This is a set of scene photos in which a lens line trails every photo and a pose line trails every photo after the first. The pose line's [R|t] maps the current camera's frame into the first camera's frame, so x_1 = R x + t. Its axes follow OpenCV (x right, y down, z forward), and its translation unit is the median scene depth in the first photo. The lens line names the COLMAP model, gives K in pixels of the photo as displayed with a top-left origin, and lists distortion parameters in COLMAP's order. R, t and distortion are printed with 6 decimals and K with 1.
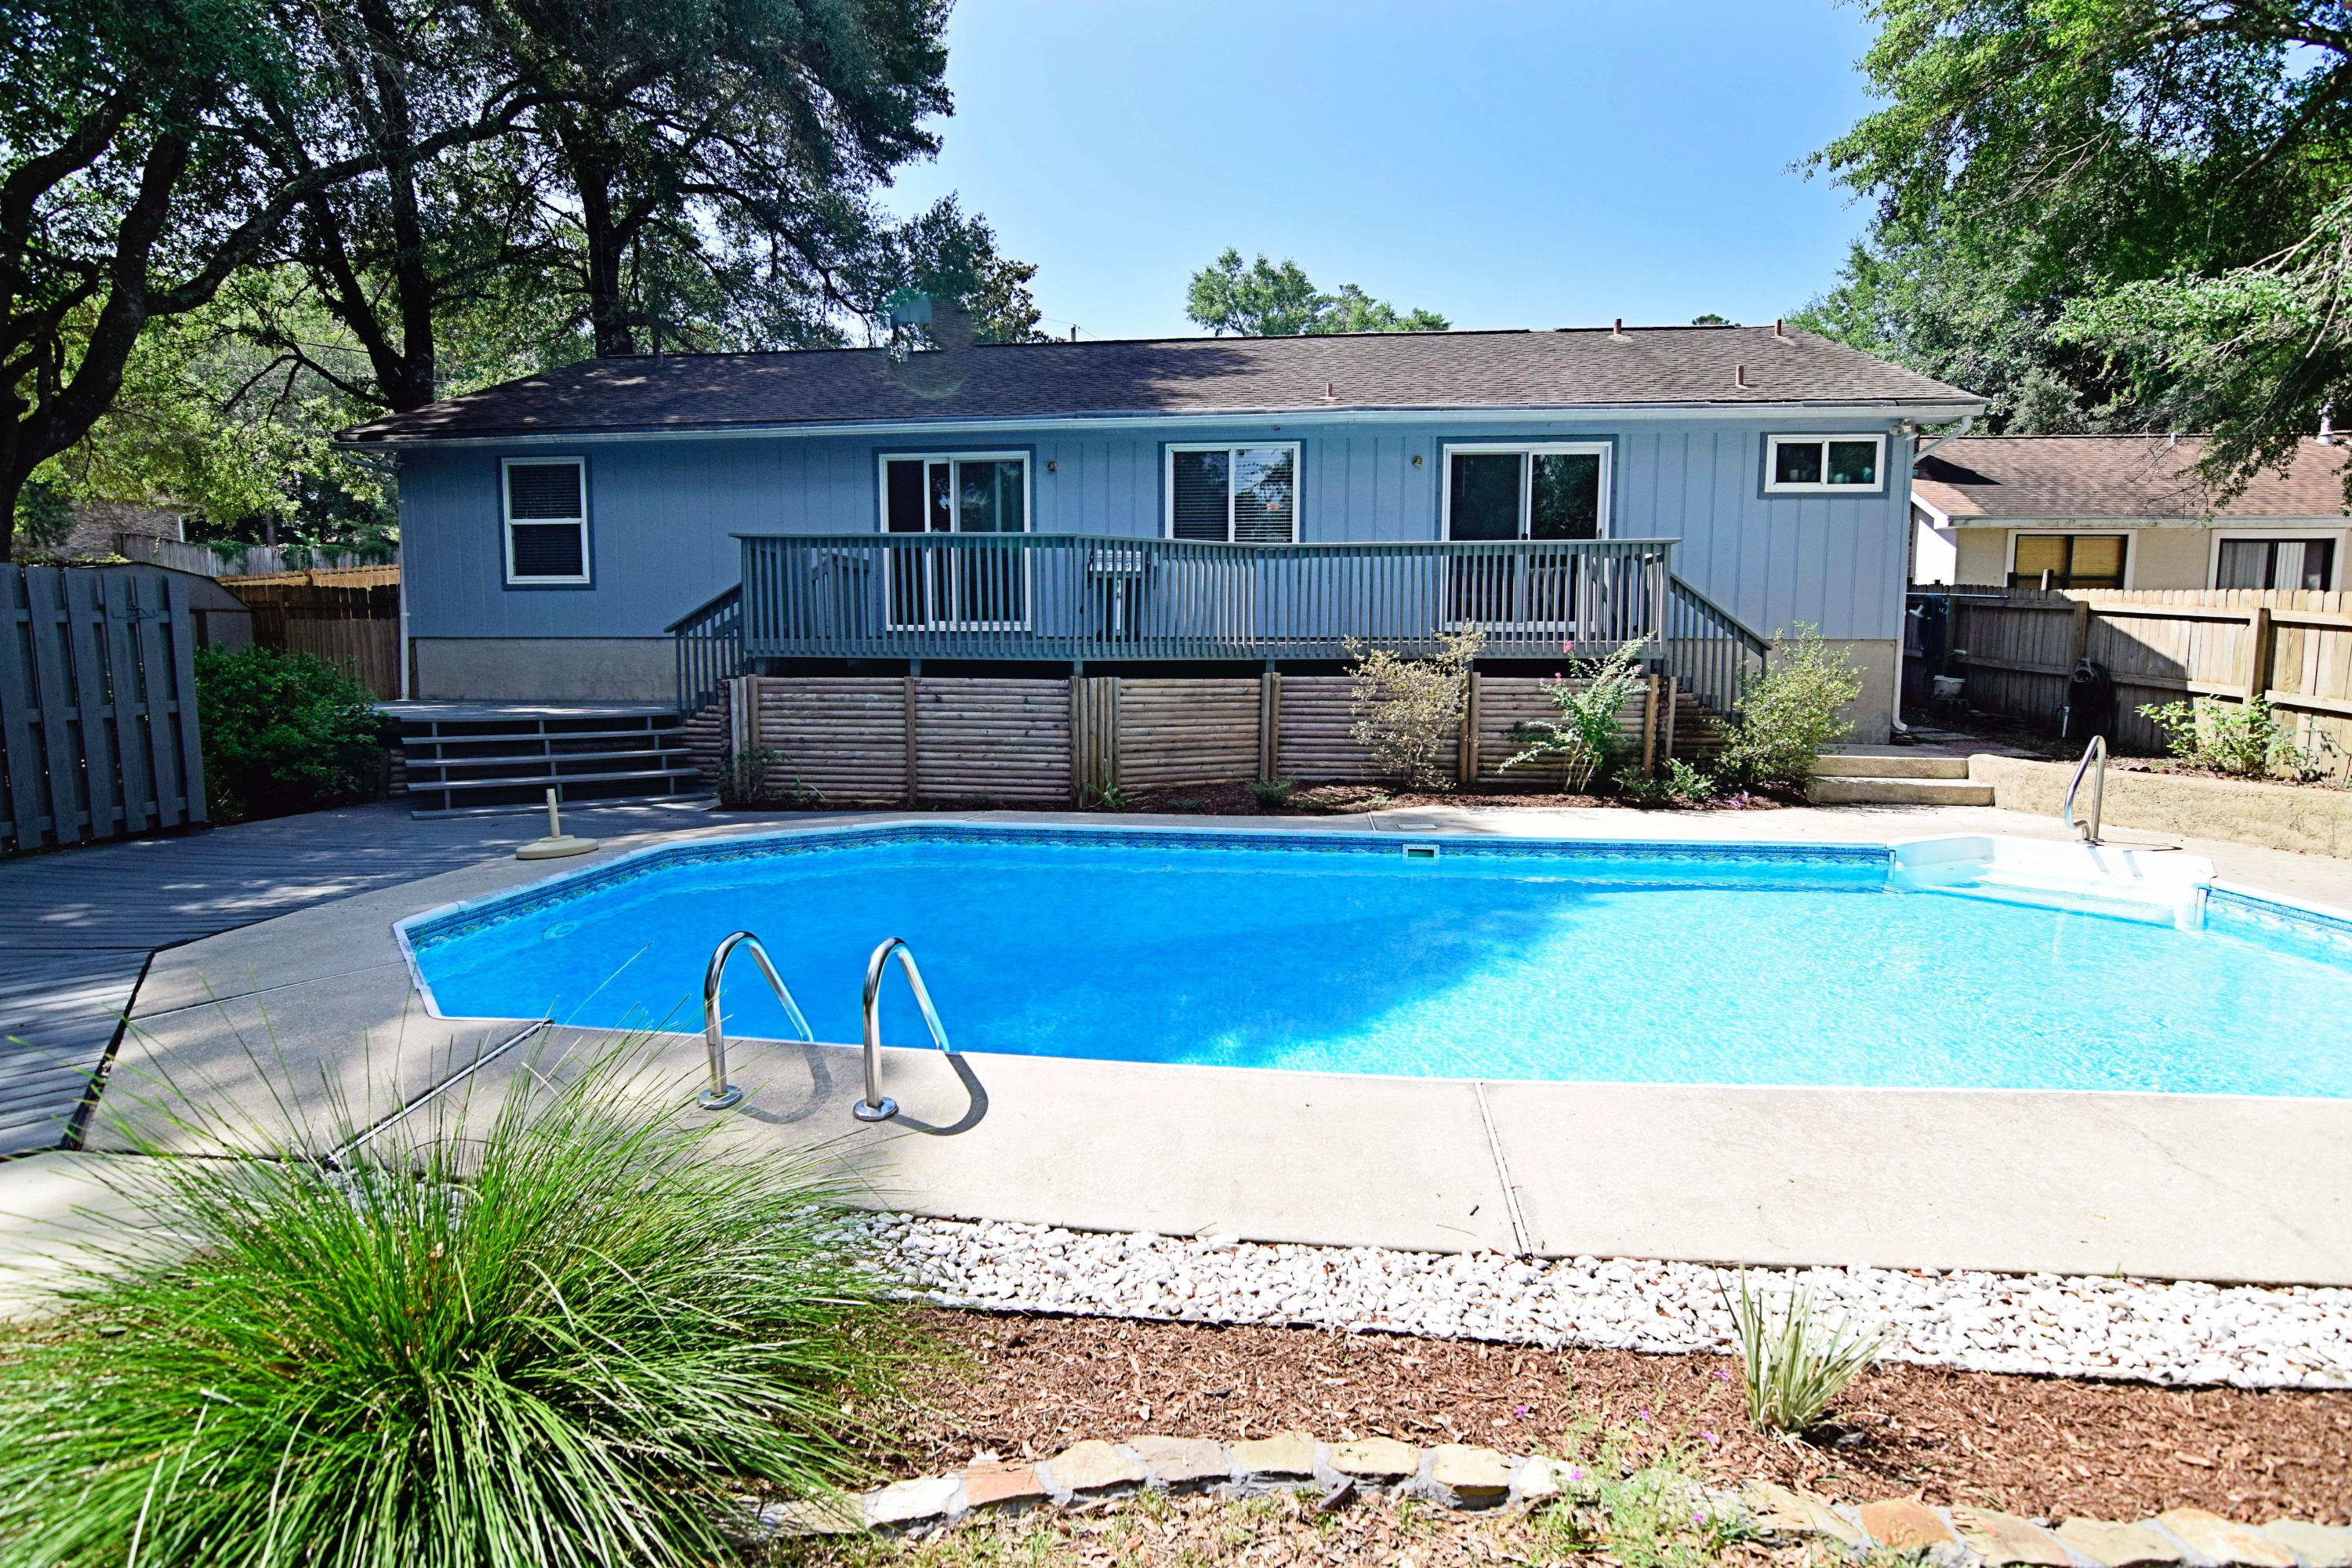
lens RADIAL K [[1145.3, 0, 1174.6], [0, 1145.3, 781.4], [0, 0, 1]] dist [-0.029431, 0.006894]
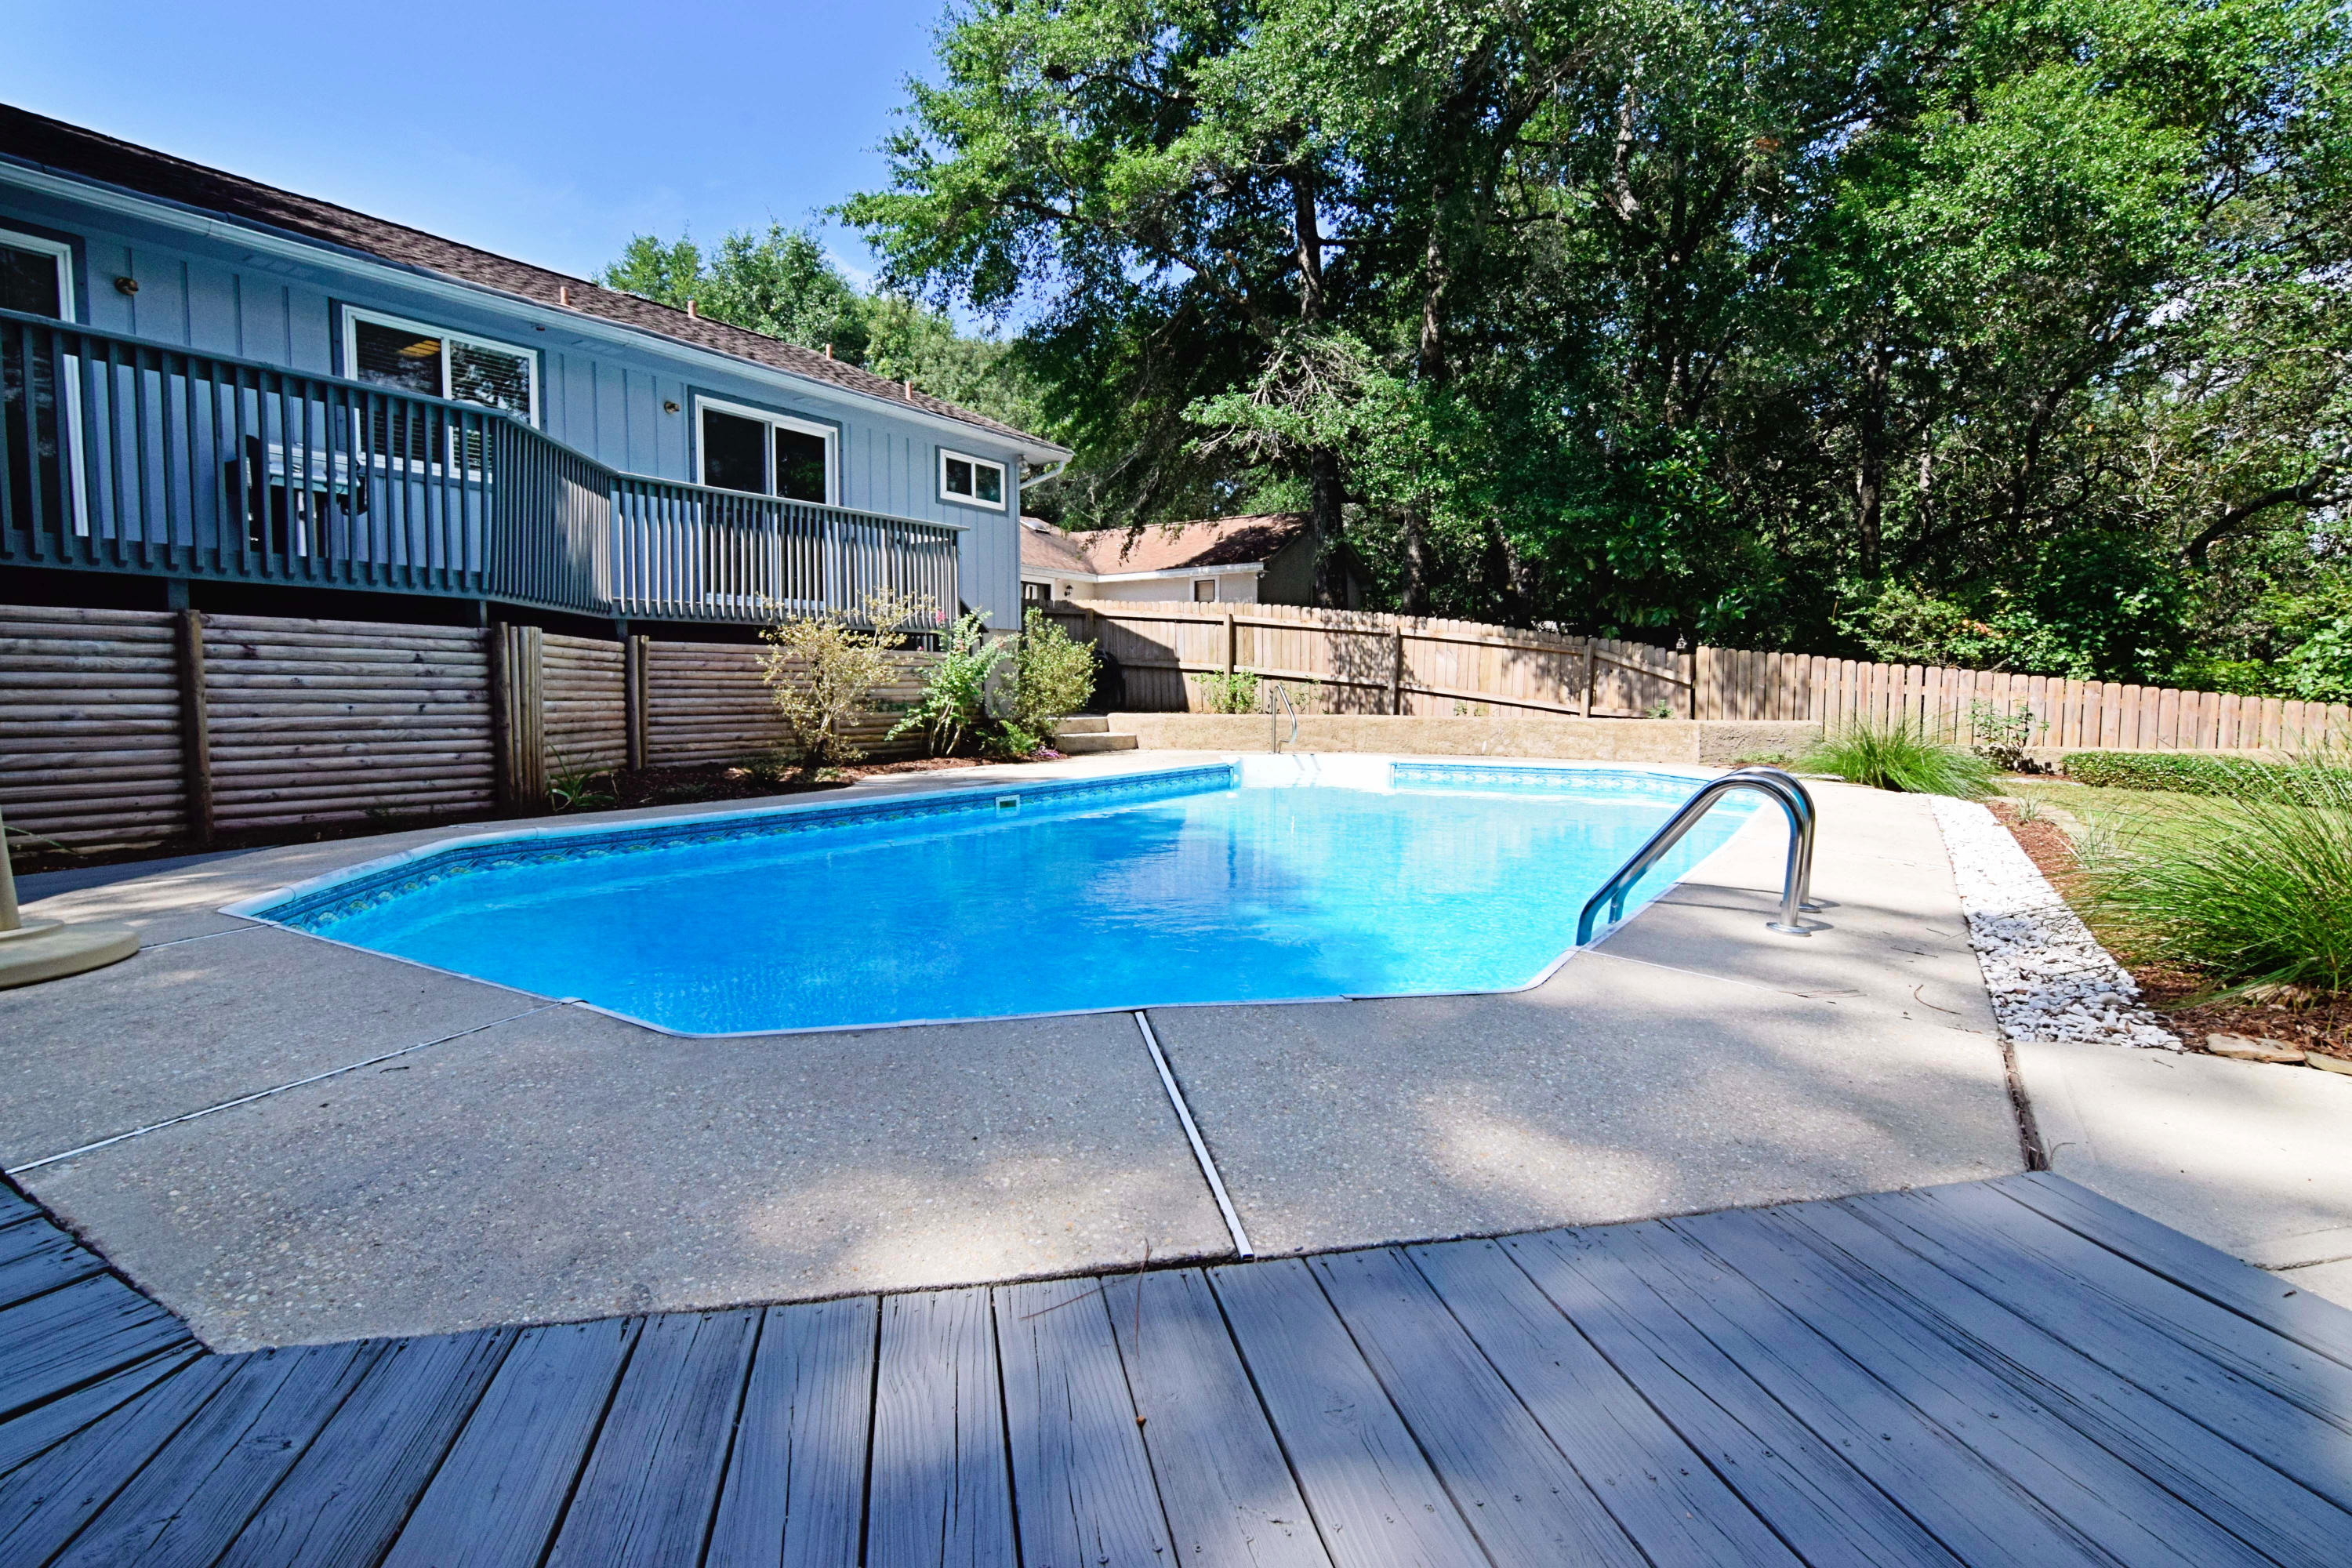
lens RADIAL K [[1145.3, 0, 1183.7], [0, 1145.3, 770.7], [0, 0, 1]] dist [-0.029431, 0.006894]
pose [[0.431069, -0.066969, 0.899830, -0.511813], [0.093646, 0.995177, 0.029203, 0.014316], [-0.897446, 0.071677, 0.435261, 0.332344]]
